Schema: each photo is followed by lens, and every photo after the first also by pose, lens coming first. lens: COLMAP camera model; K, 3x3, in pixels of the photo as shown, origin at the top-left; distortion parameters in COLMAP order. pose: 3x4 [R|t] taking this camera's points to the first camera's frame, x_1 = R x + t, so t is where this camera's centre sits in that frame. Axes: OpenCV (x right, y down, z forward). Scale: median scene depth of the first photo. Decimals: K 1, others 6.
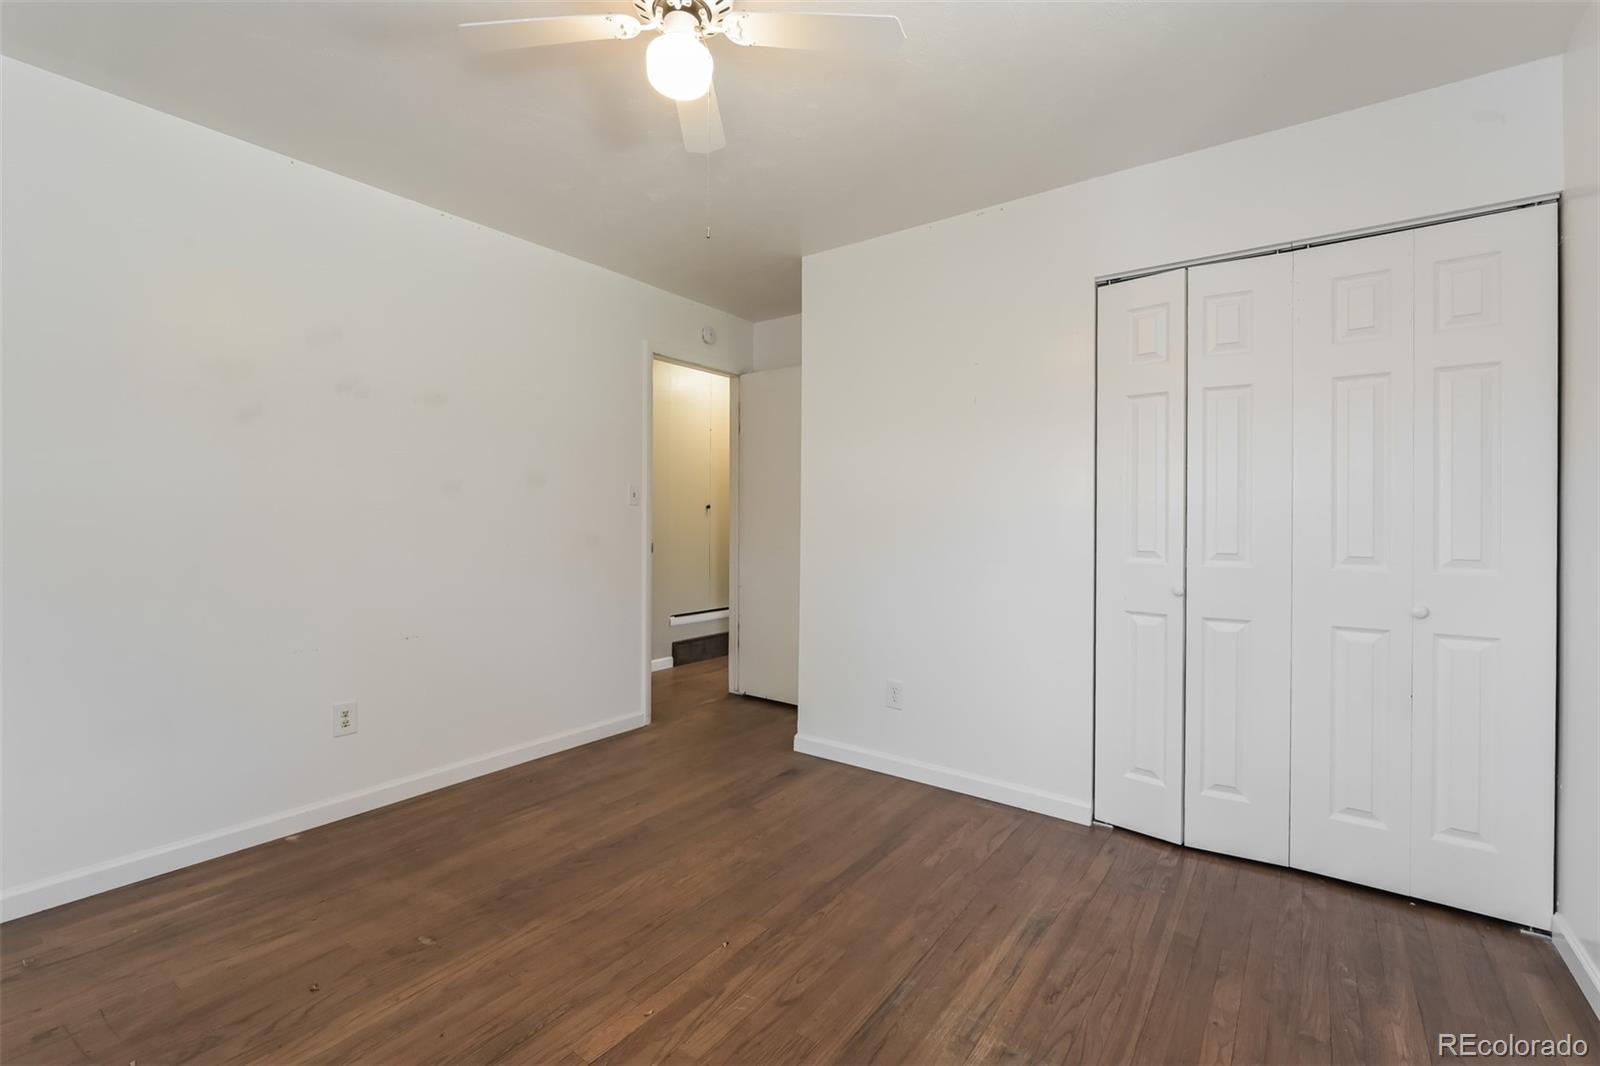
lens RADIAL K [[674.8, 0, 797.4], [0, 674.8, 522.0], [0, 0, 1]] dist [0.000791, 0.000098]
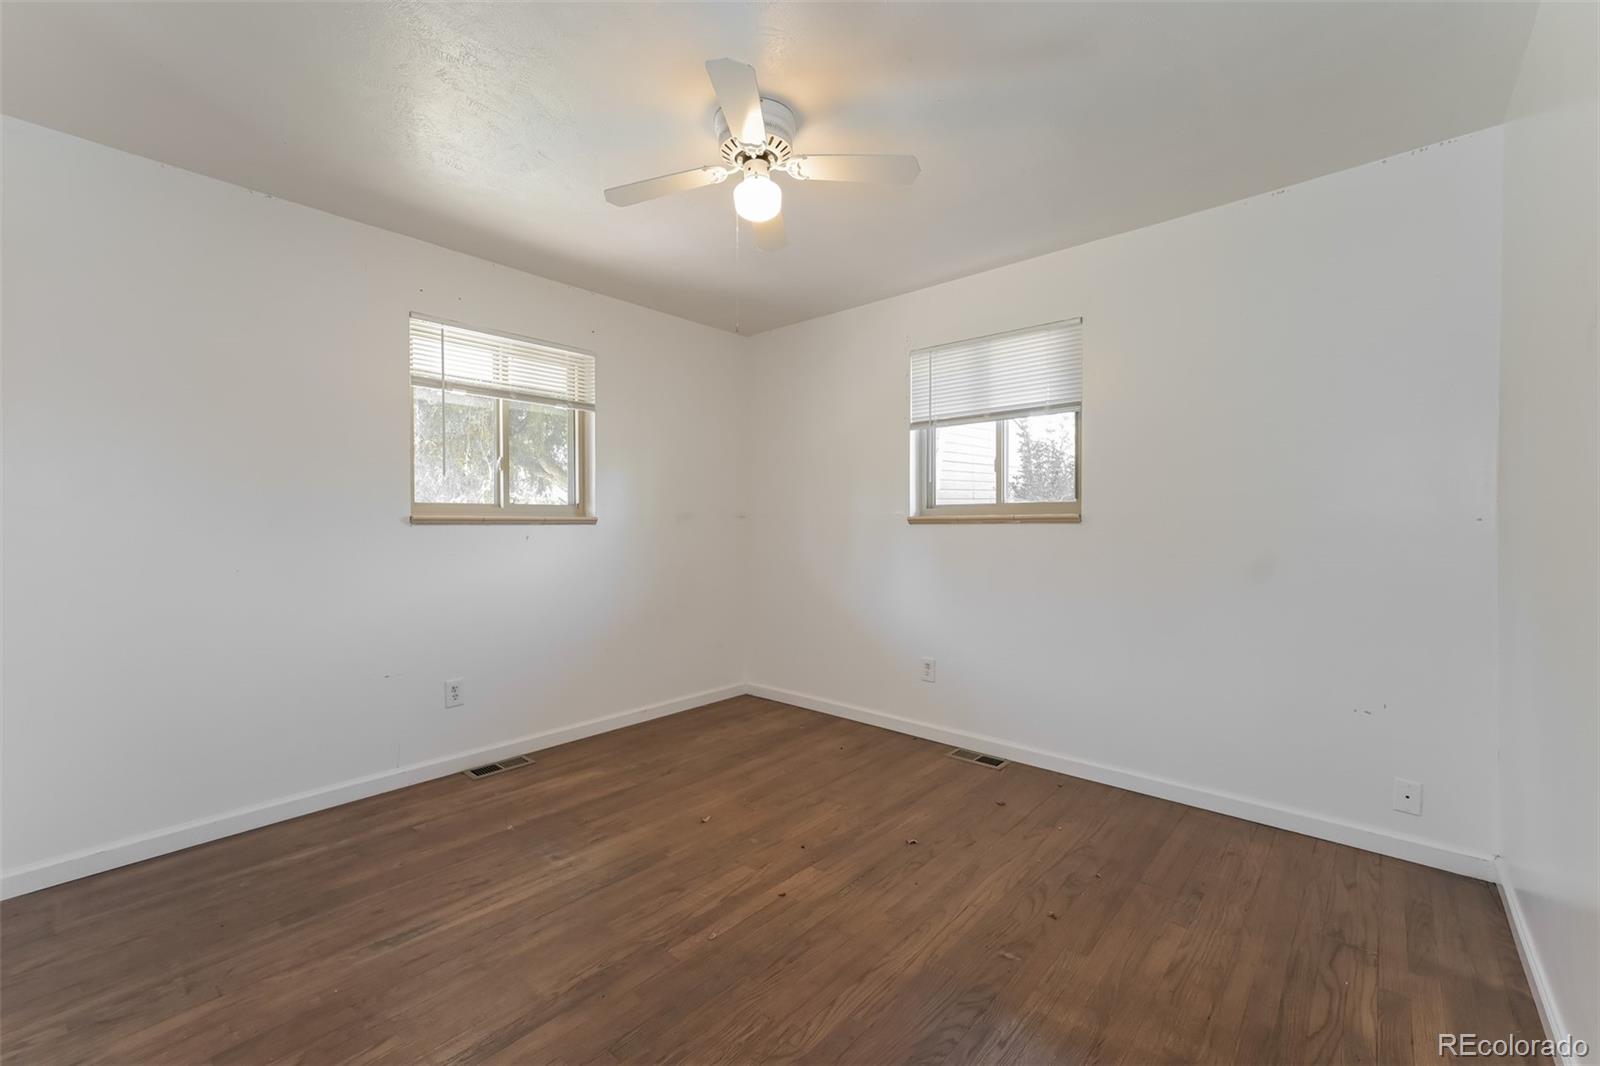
lens RADIAL K [[674.8, 0, 797.4], [0, 674.8, 522.0], [0, 0, 1]] dist [0.000791, 0.000098]
pose [[-0.995357, -0.003228, 0.096197, -0.345266], [-0.003205, 0.999995, 0.000397, -0.016514], [-0.096197, 0.000087, -0.995362, 2.092703]]
